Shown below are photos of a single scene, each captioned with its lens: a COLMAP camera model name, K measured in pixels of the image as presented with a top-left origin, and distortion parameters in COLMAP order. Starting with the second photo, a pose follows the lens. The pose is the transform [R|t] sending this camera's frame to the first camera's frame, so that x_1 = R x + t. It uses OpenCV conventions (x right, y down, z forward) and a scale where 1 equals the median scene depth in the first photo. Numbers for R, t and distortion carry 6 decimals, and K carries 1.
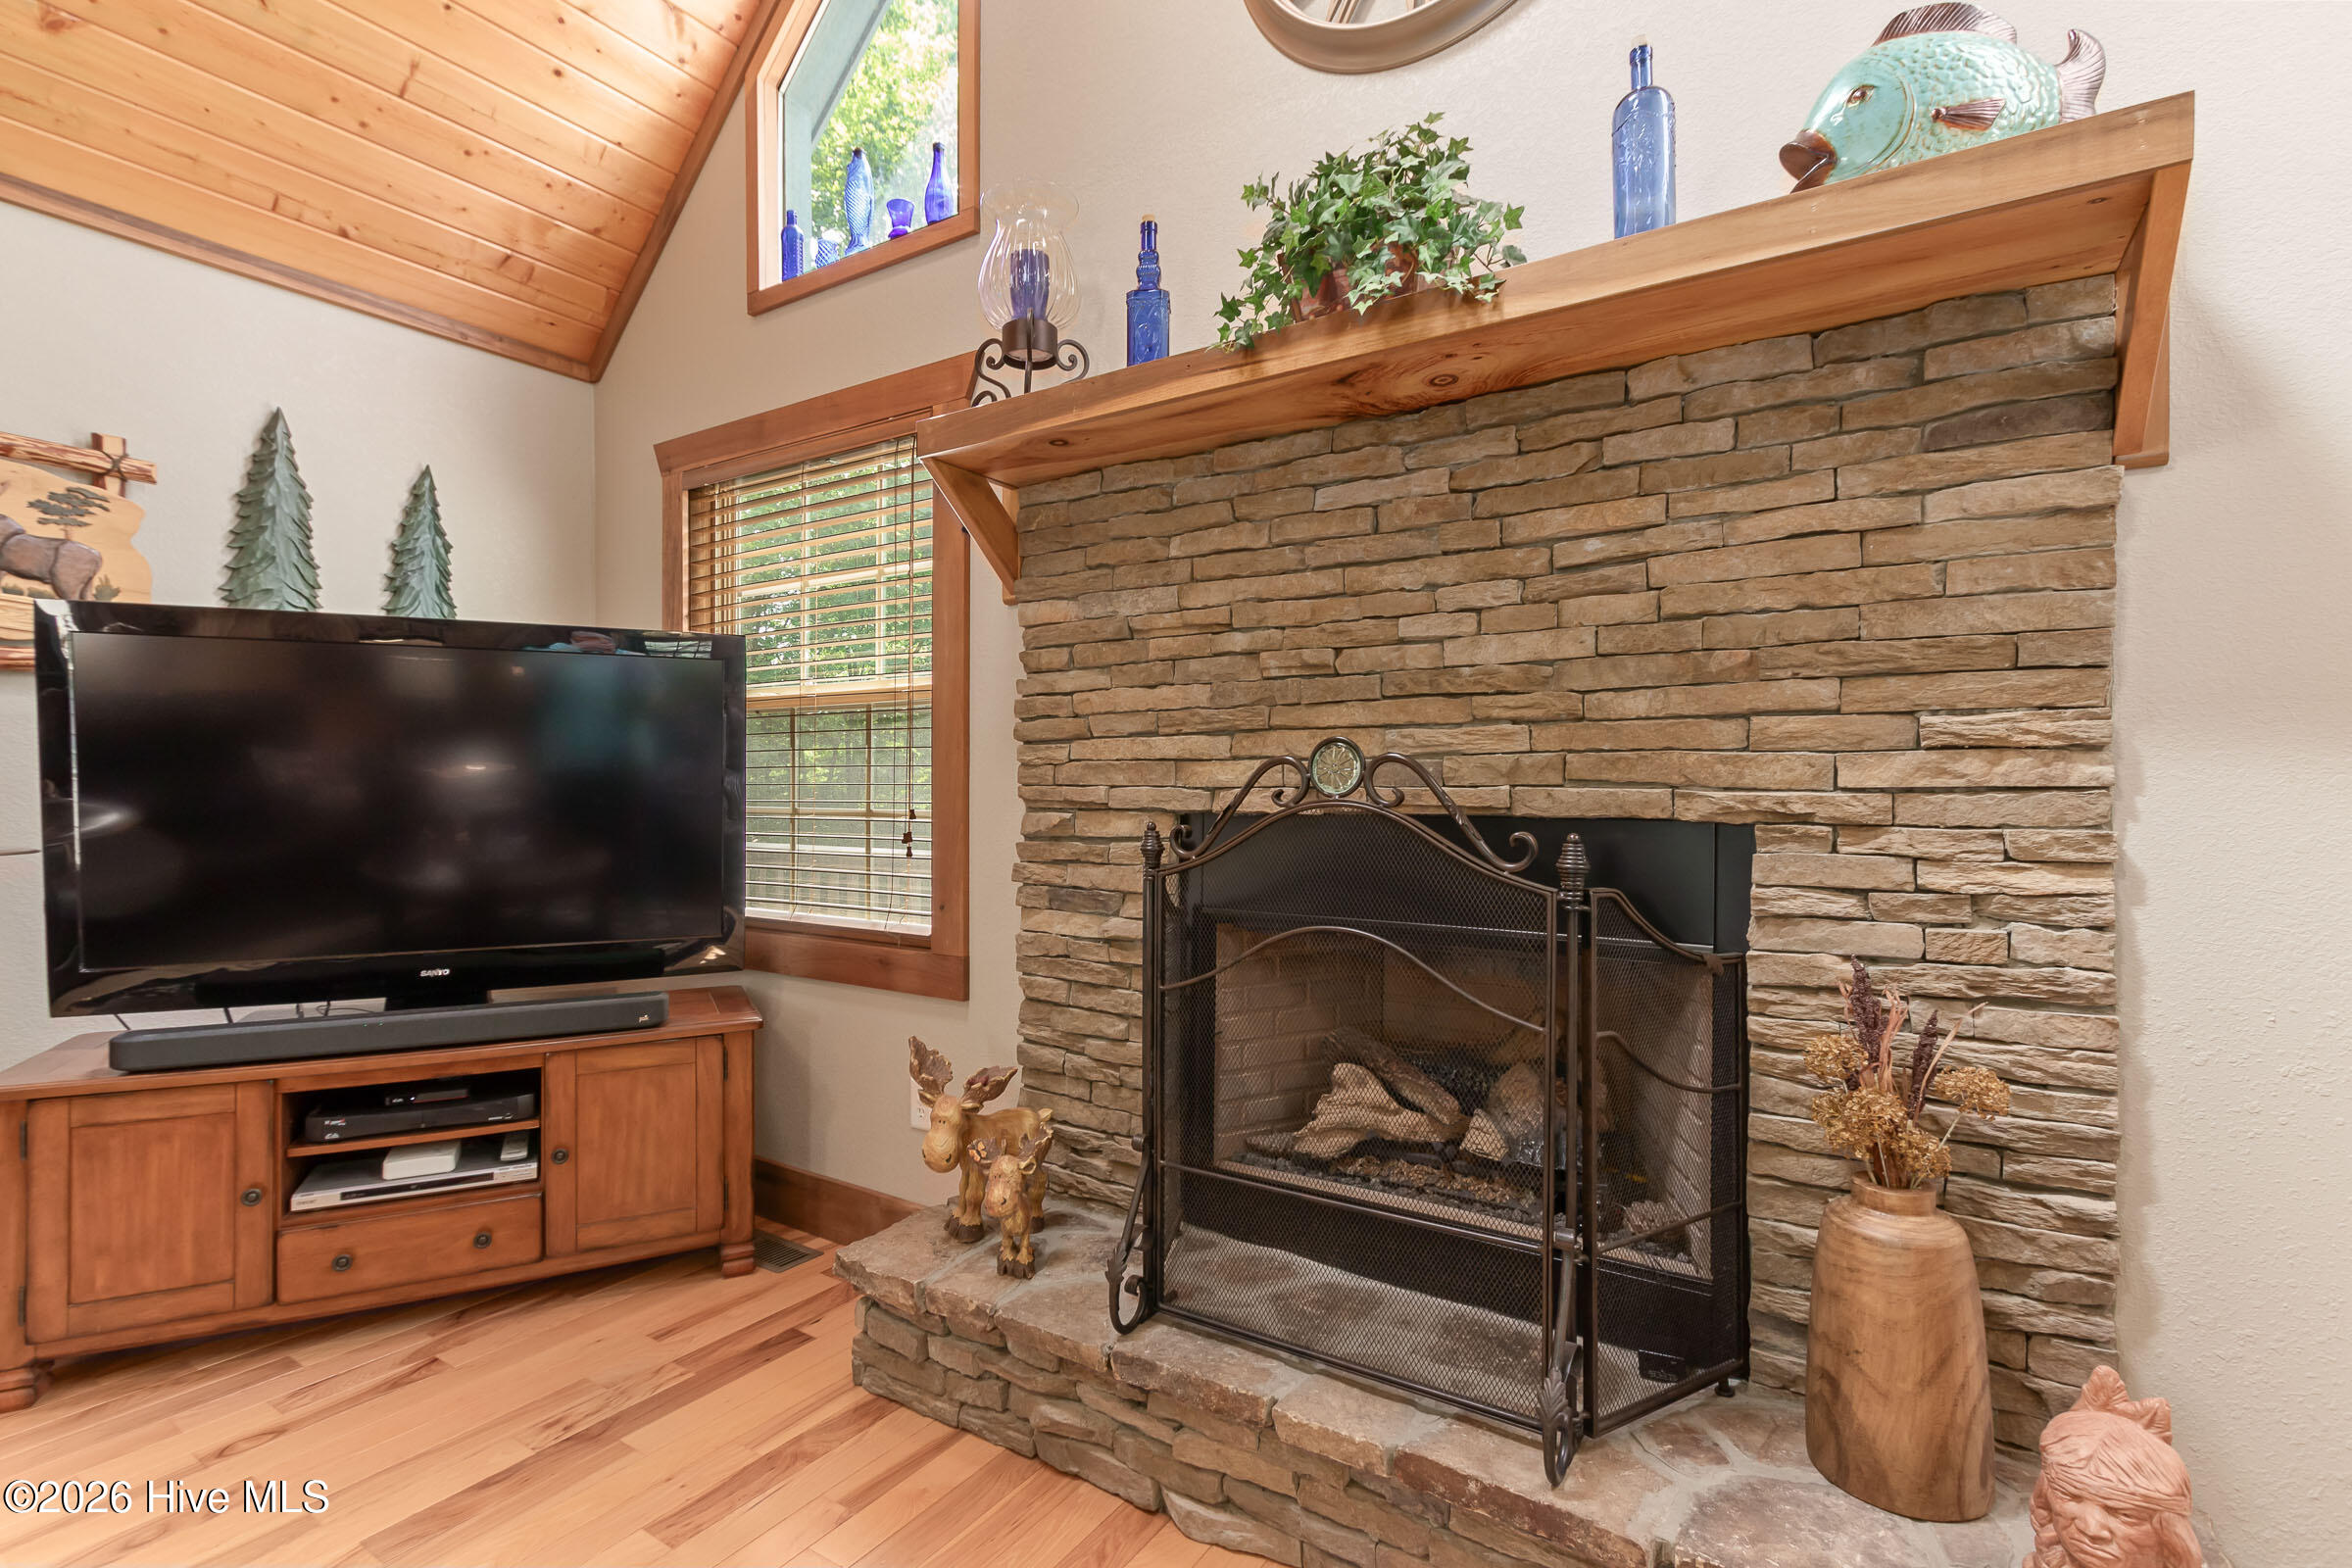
lens RADIAL K [[1094.3, 0, 1140.3], [0, 1094.3, 784.2], [0, 0, 1]] dist [0.007595, -0.000097]
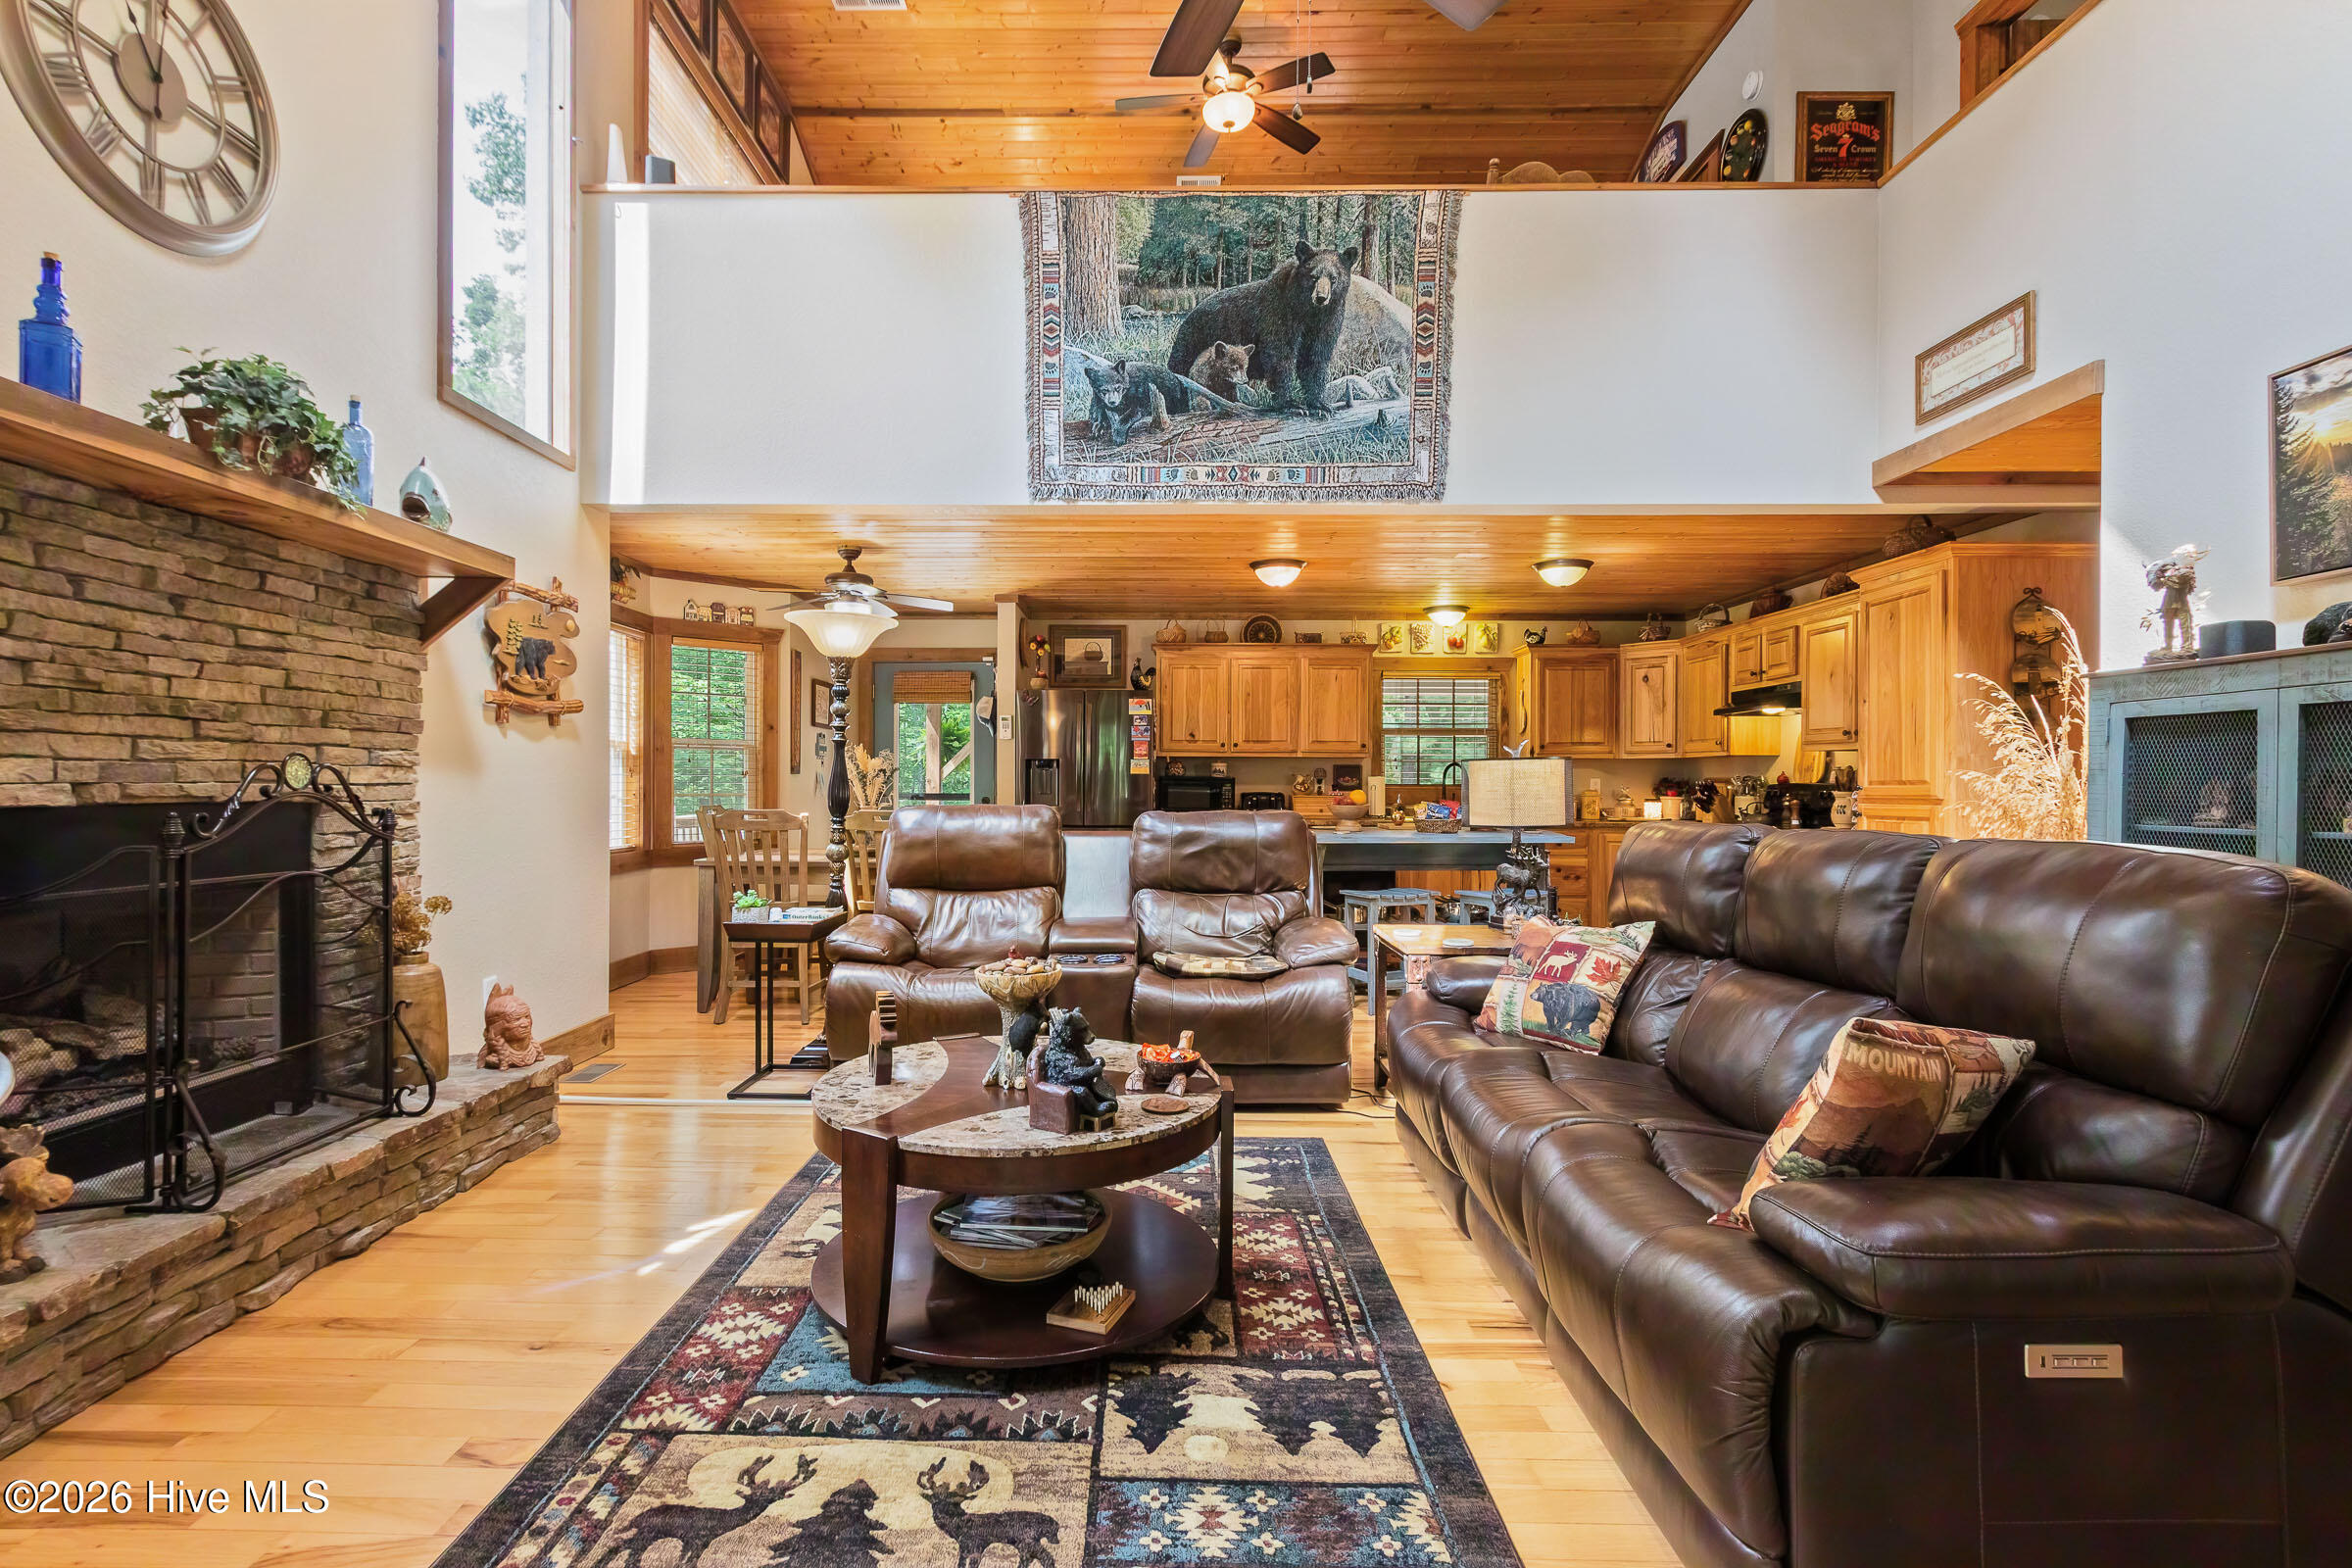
lens RADIAL K [[1107.1, 0, 1135.9], [0, 1107.1, 788.6], [0, 0, 1]] dist [0.004965, -0.004842]
pose [[-0.542467, -0.007195, 0.840046, -1.502183], [-0.006280, 0.999970, 0.004510, -0.004050], [-0.840054, -0.002829, -0.542496, 0.701366]]
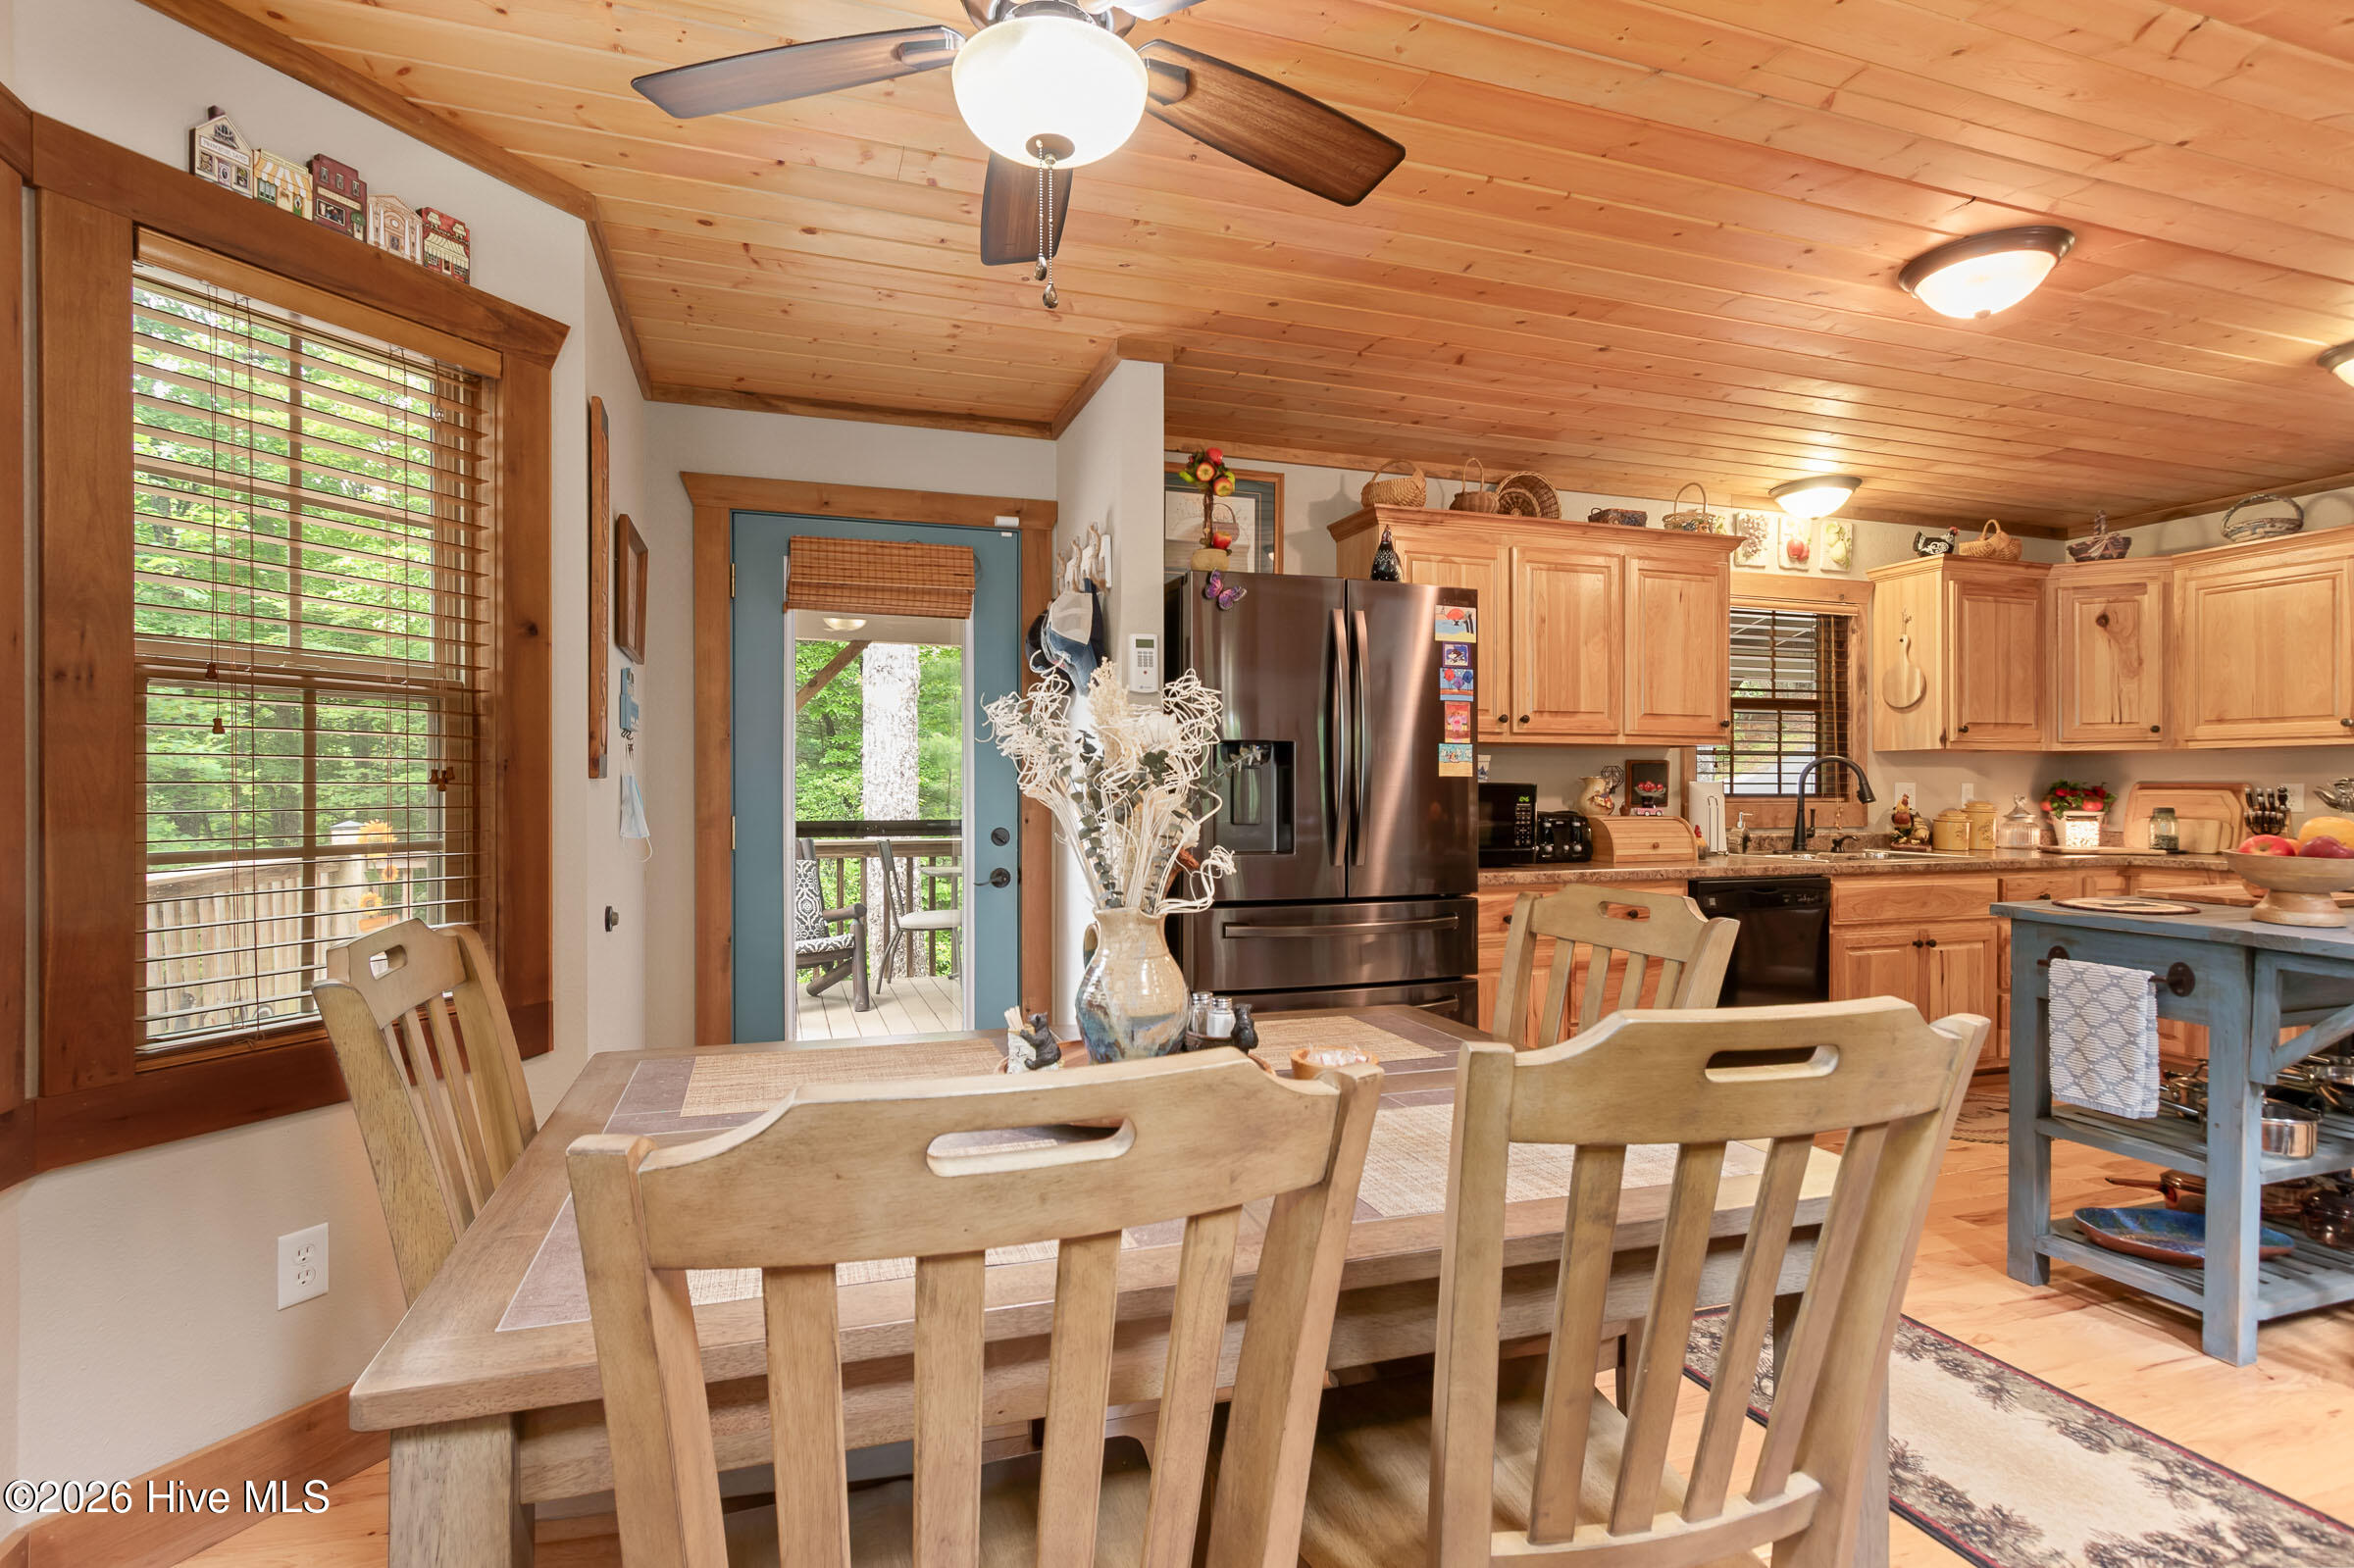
lens RADIAL K [[1107.9, 0, 1136.9], [0, 1107.9, 788.6], [0, 0, 1]] dist [0.004965, -0.004842]
pose [[-0.786411, -0.001443, 0.617703, 0.967703], [-0.001181, 0.999999, 0.000832, -0.019798], [-0.617703, -0.000075, -0.786411, 0.250551]]
